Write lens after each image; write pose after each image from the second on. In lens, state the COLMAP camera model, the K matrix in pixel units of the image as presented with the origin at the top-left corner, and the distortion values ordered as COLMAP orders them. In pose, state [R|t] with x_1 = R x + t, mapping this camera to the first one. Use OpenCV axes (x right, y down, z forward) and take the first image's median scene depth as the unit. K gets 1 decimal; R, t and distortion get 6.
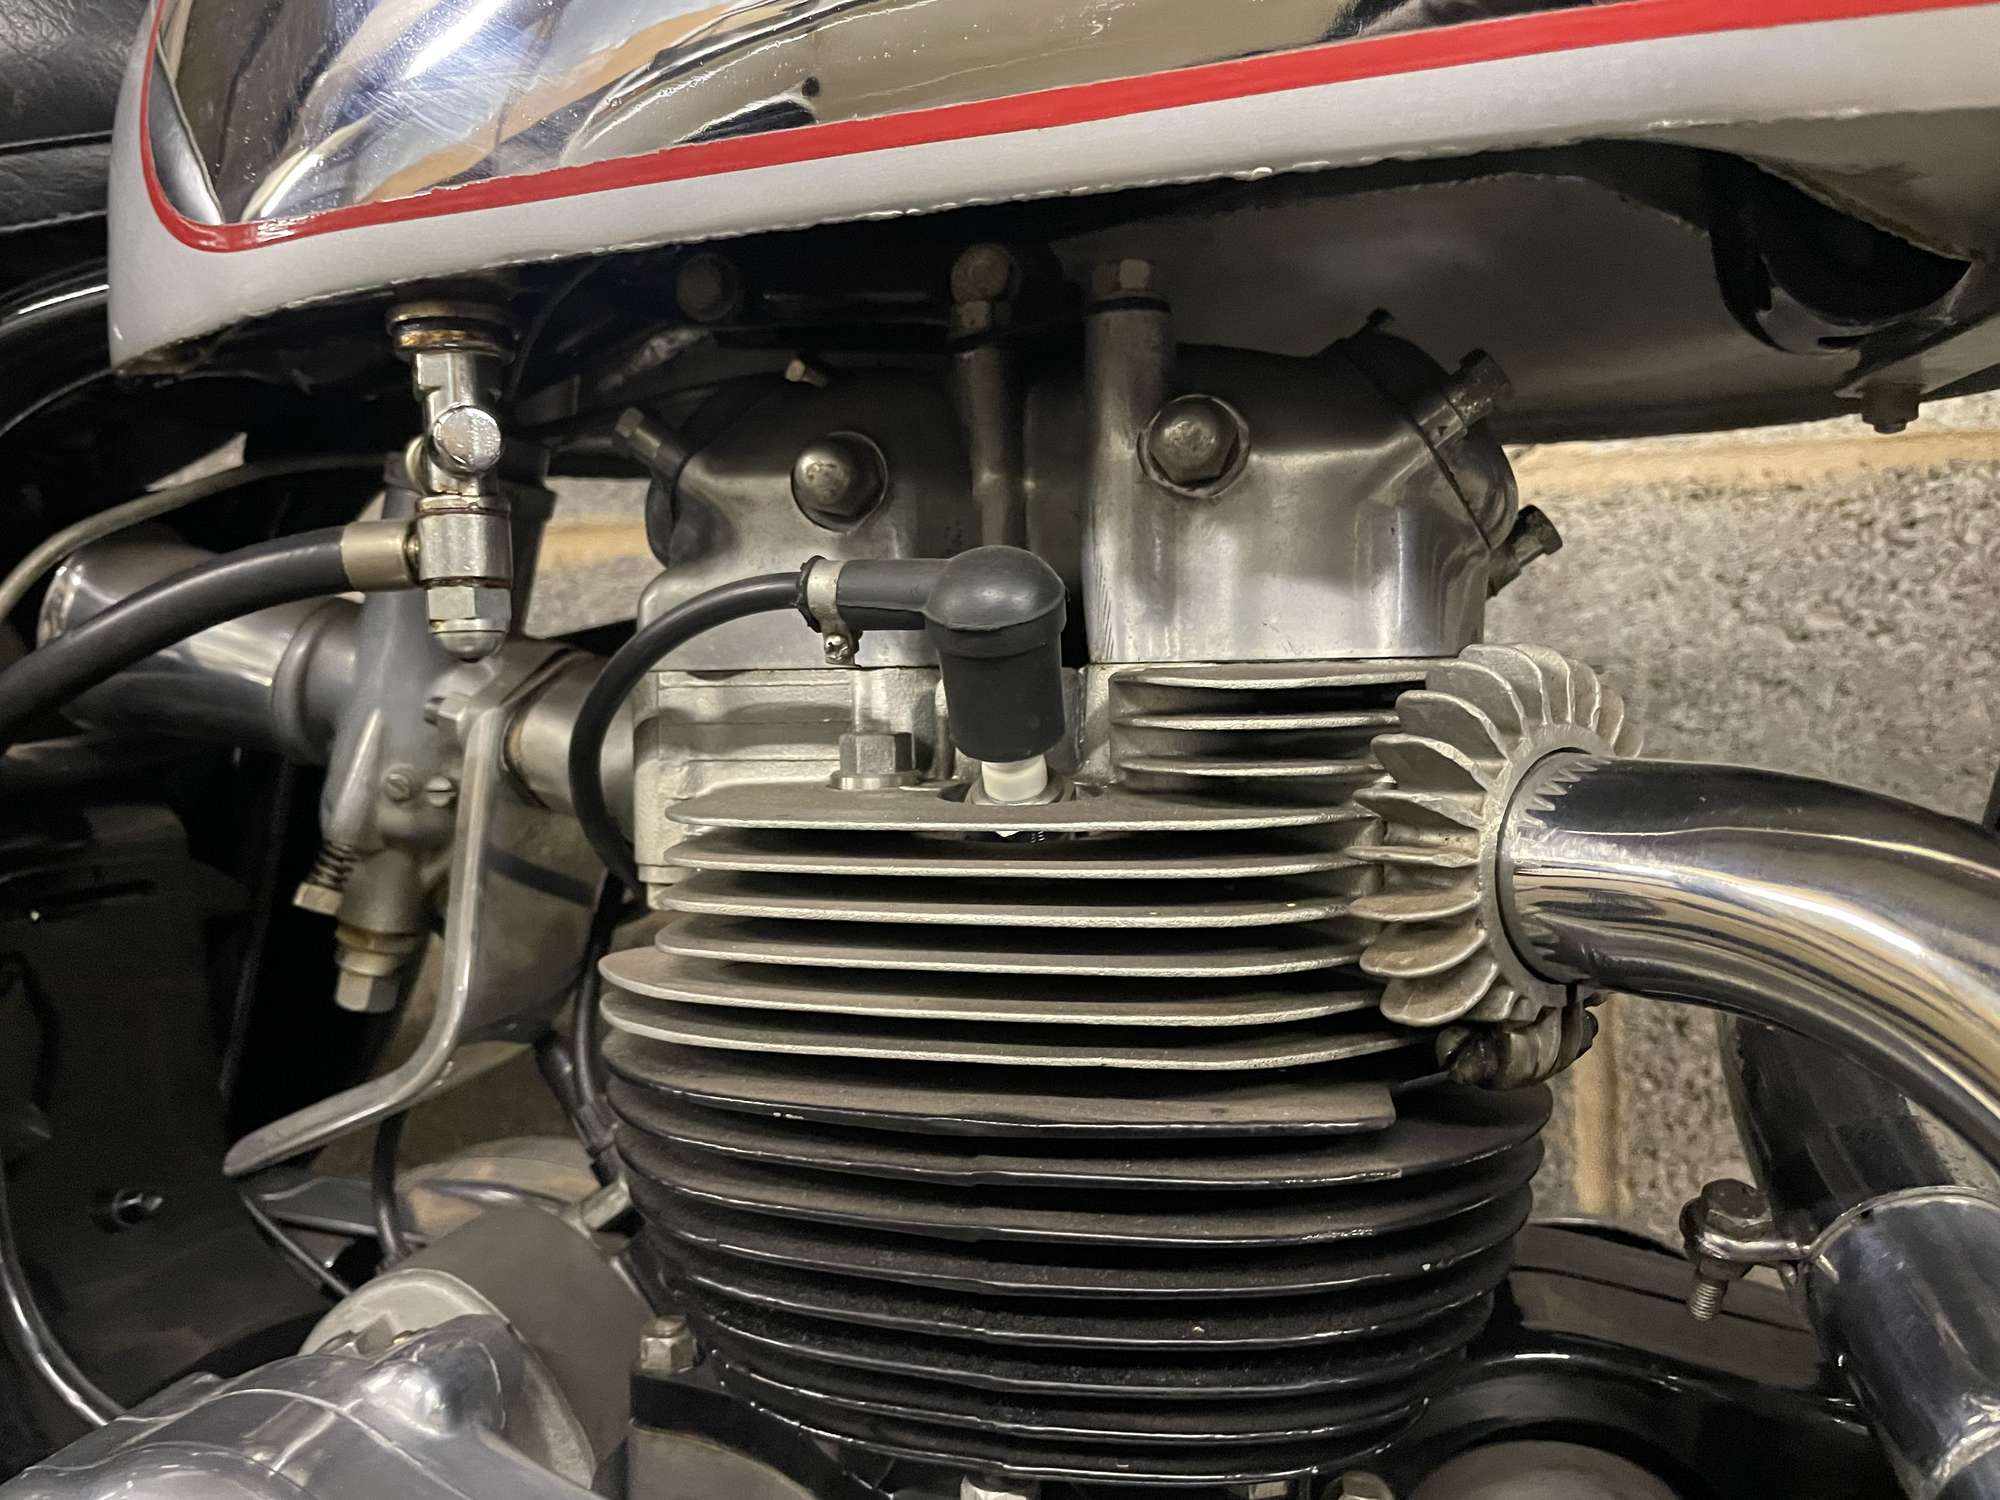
lens RADIAL K [[1513.4, 0, 1002.7], [0, 1513.4, 721.8], [0, 0, 1]] dist [0.058533, -0.098634]
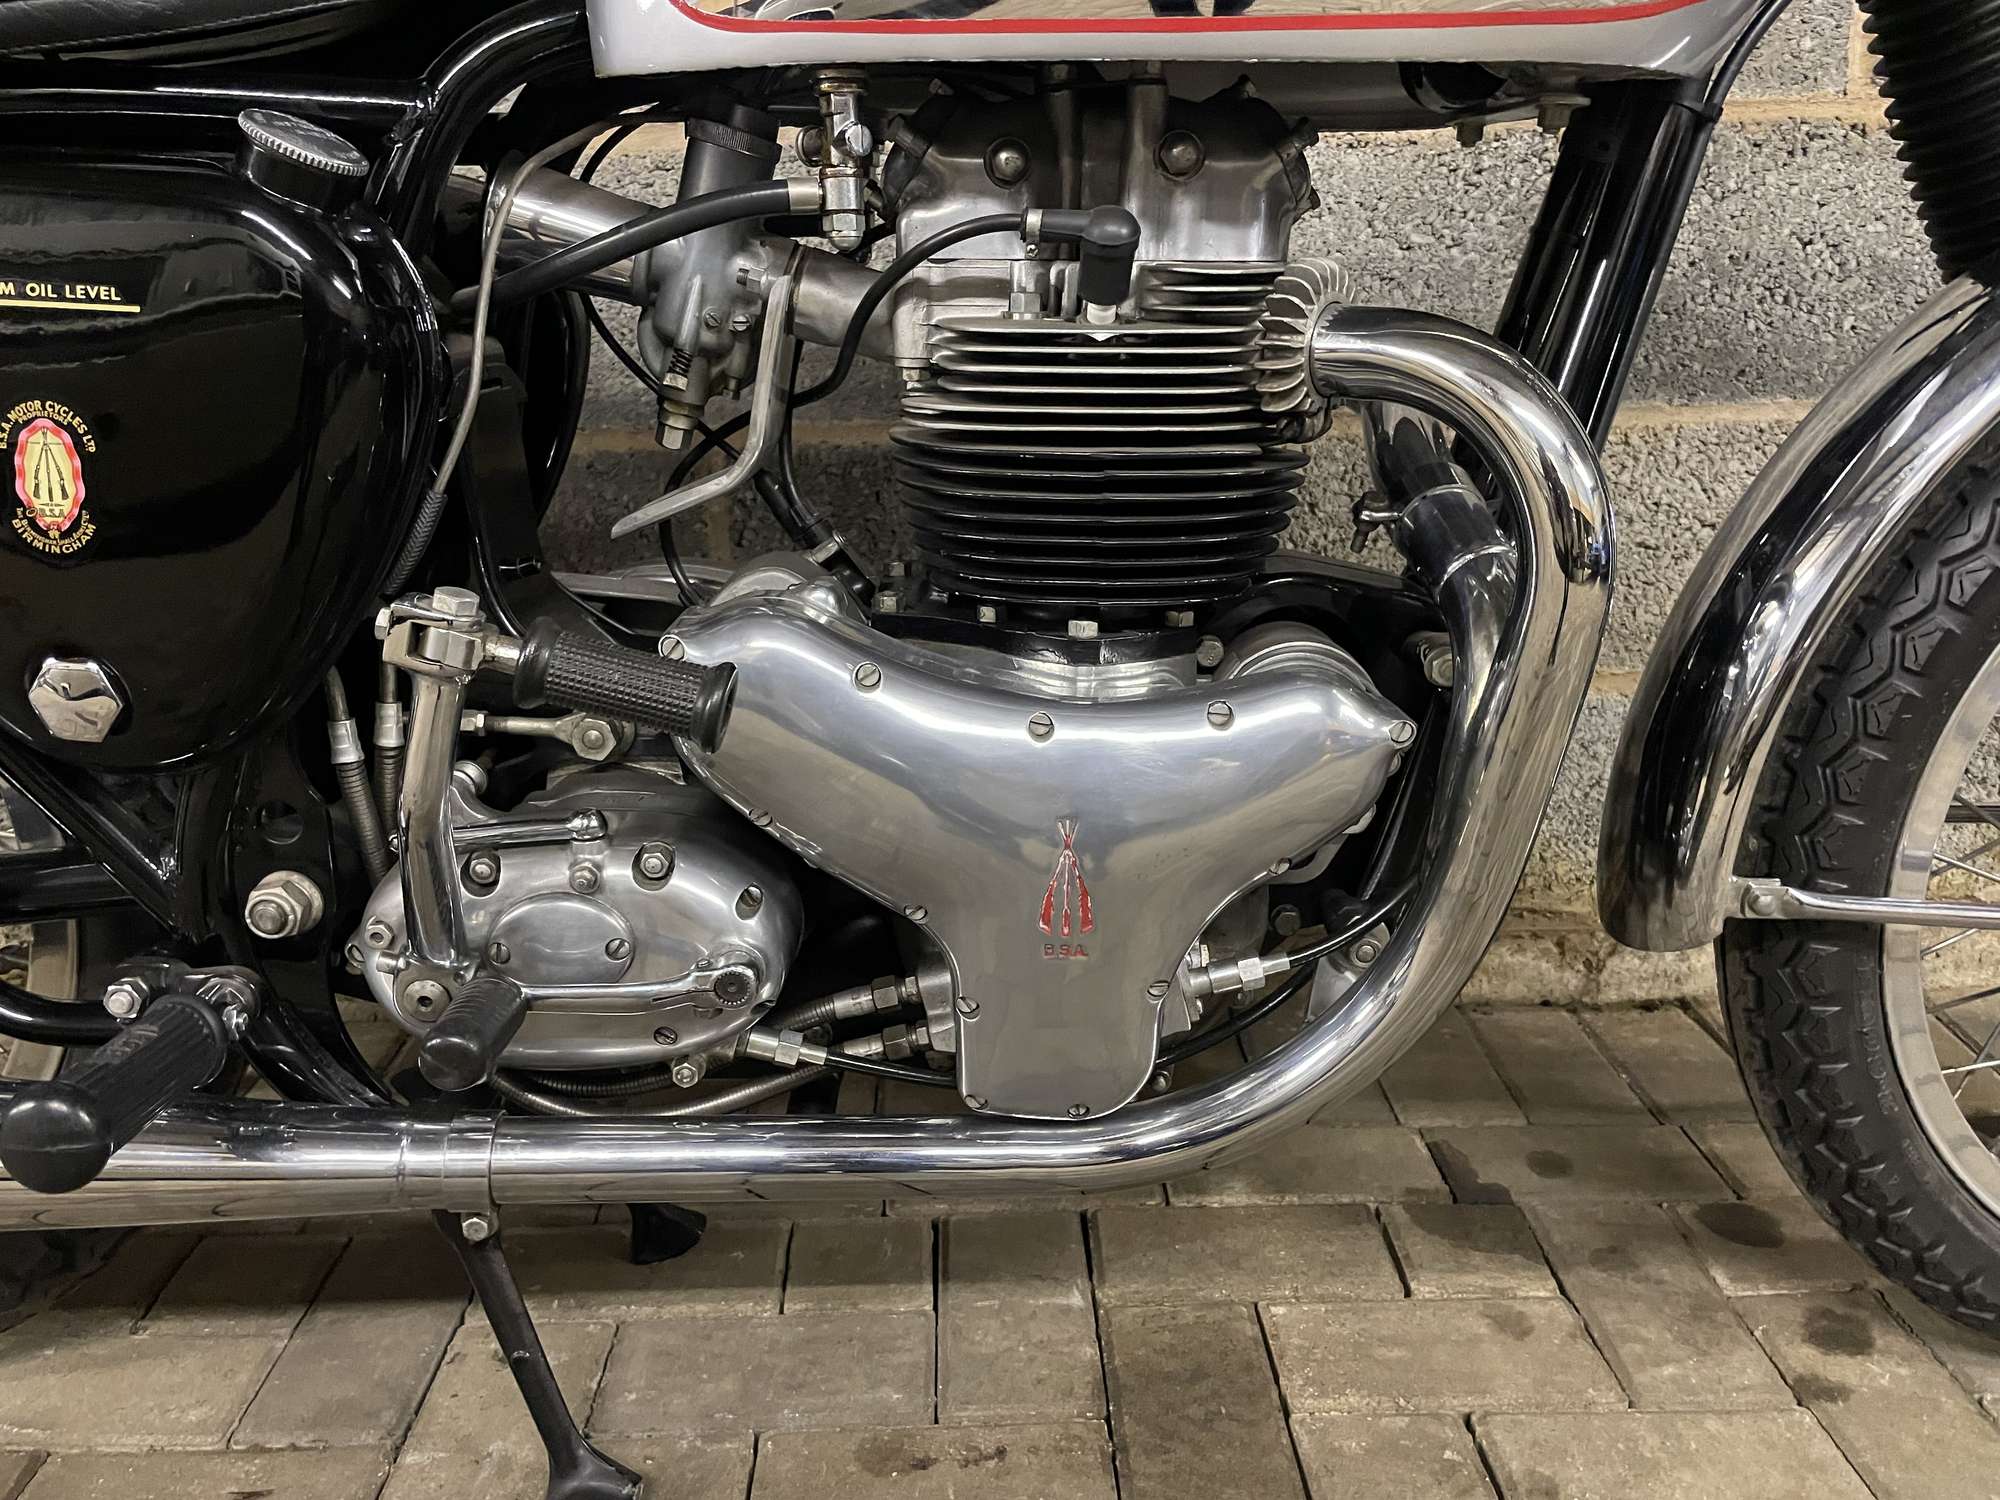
lens RADIAL K [[1513.4, 0, 988.9], [0, 1513.4, 747.5], [0, 0, 1]] dist [0.058533, -0.098634]
pose [[0.971039, -0.048490, 0.233948, -0.662060], [-0.017847, 0.961732, 0.273411, 0.039434], [-0.238253, -0.269669, 0.933014, -1.150941]]
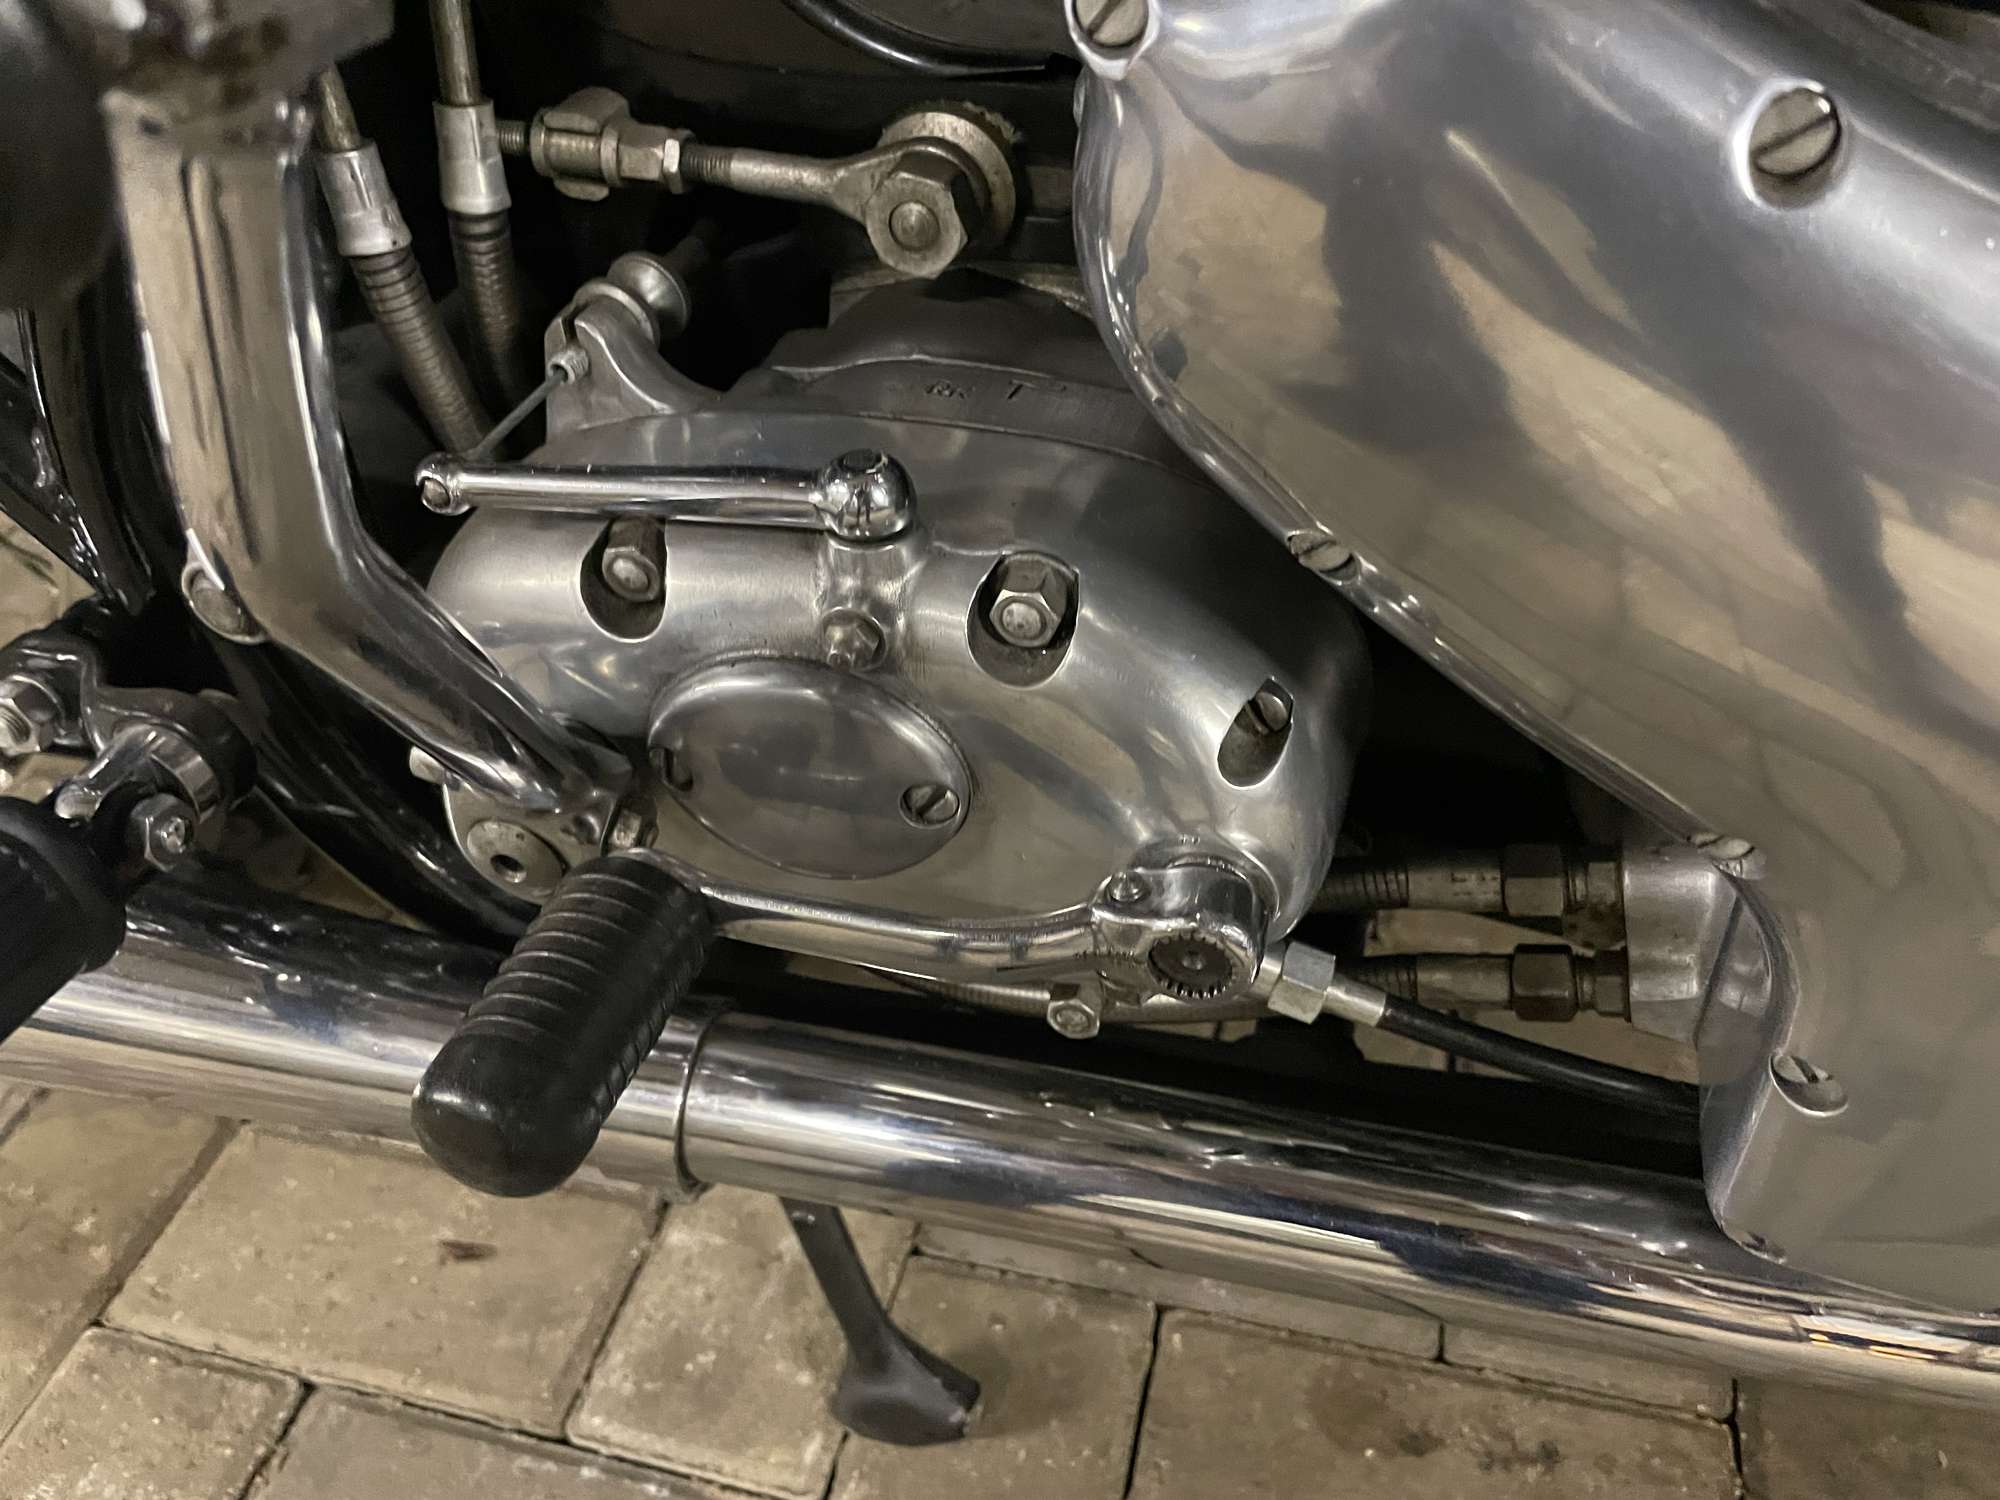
lens RADIAL K [[1513.4, 0, 990.7], [0, 1513.4, 734.8], [0, 0, 1]] dist [0.058533, -0.098634]
pose [[0.998775, 0.014765, -0.047226, -0.607372], [0.018226, 0.777543, 0.628566, 0.322503], [0.046001, -0.628657, 0.776321, 0.223857]]
